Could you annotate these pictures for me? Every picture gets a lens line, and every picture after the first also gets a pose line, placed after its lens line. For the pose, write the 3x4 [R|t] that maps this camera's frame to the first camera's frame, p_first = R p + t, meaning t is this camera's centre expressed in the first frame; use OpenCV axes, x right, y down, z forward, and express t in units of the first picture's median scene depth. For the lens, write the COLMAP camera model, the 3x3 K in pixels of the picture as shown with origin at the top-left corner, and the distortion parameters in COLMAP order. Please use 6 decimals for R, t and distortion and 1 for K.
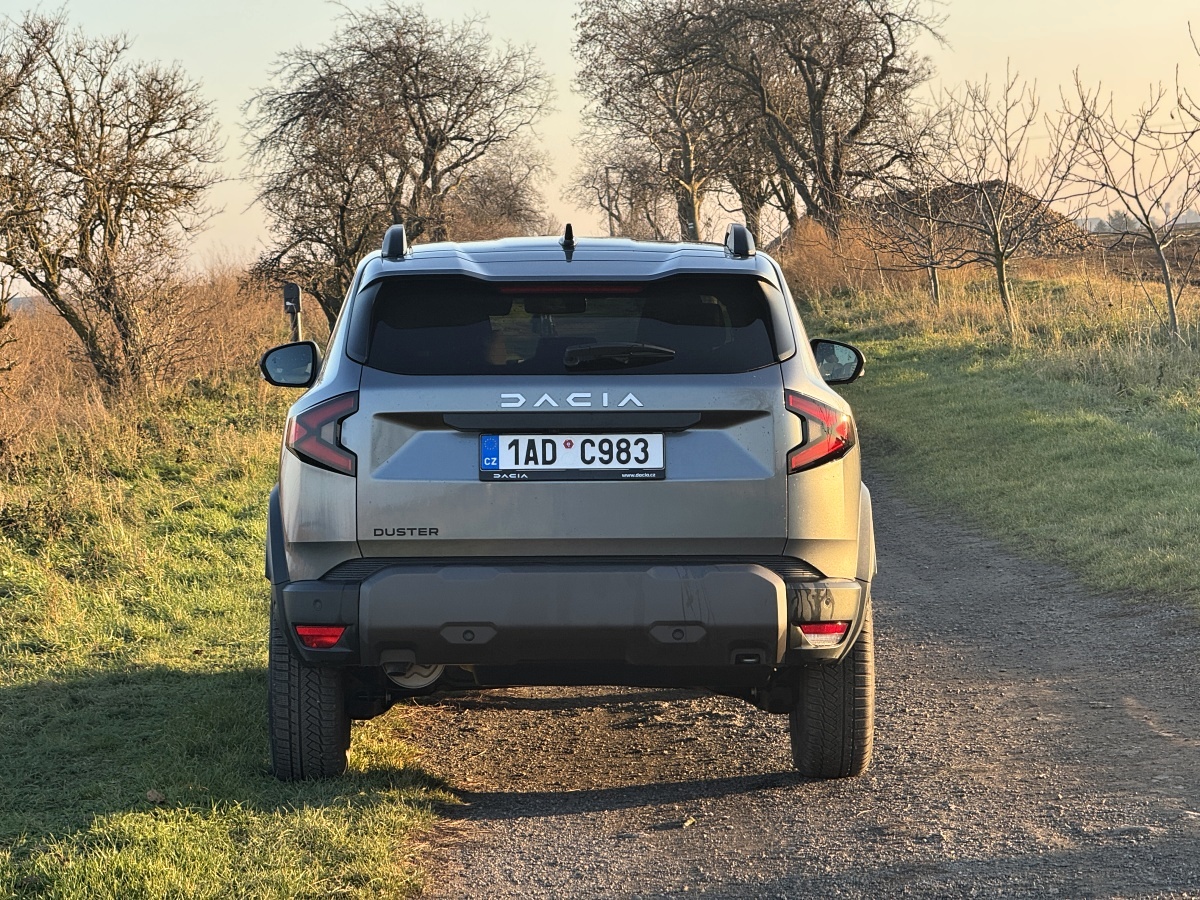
lens RADIAL K [[4176.9, 0, 599.0], [0, 4176.9, 449.3], [0, 0, 1]] dist [0.542553, 0.000000]
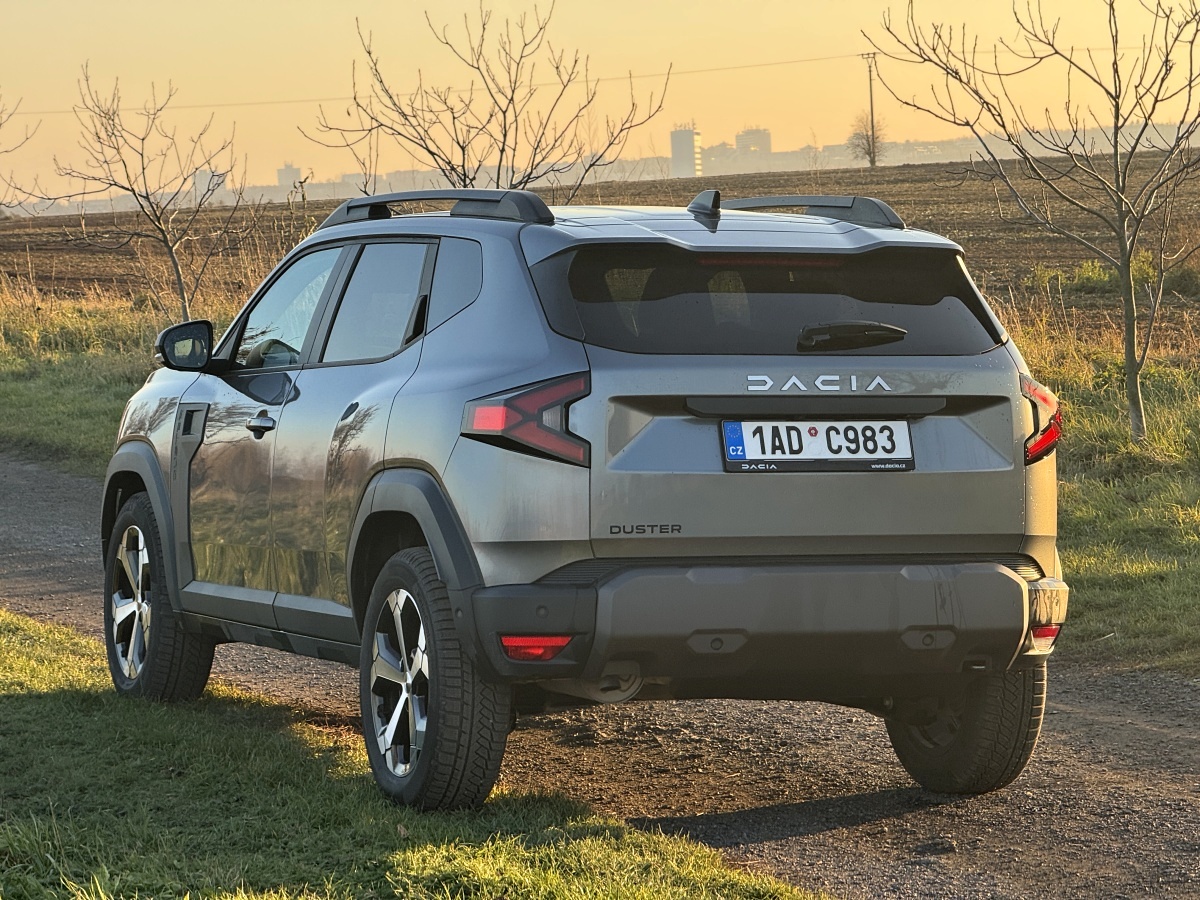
lens RADIAL K [[4176.9, 0, 598.9], [0, 4176.9, 449.8], [0, 0, 1]] dist [0.542553, 0.000000]
pose [[0.939267, 0.001140, 0.343185, -0.362706], [-0.000107, 0.999995, -0.003030, 0.005453], [-0.343187, 0.002809, 0.939263, 0.162914]]
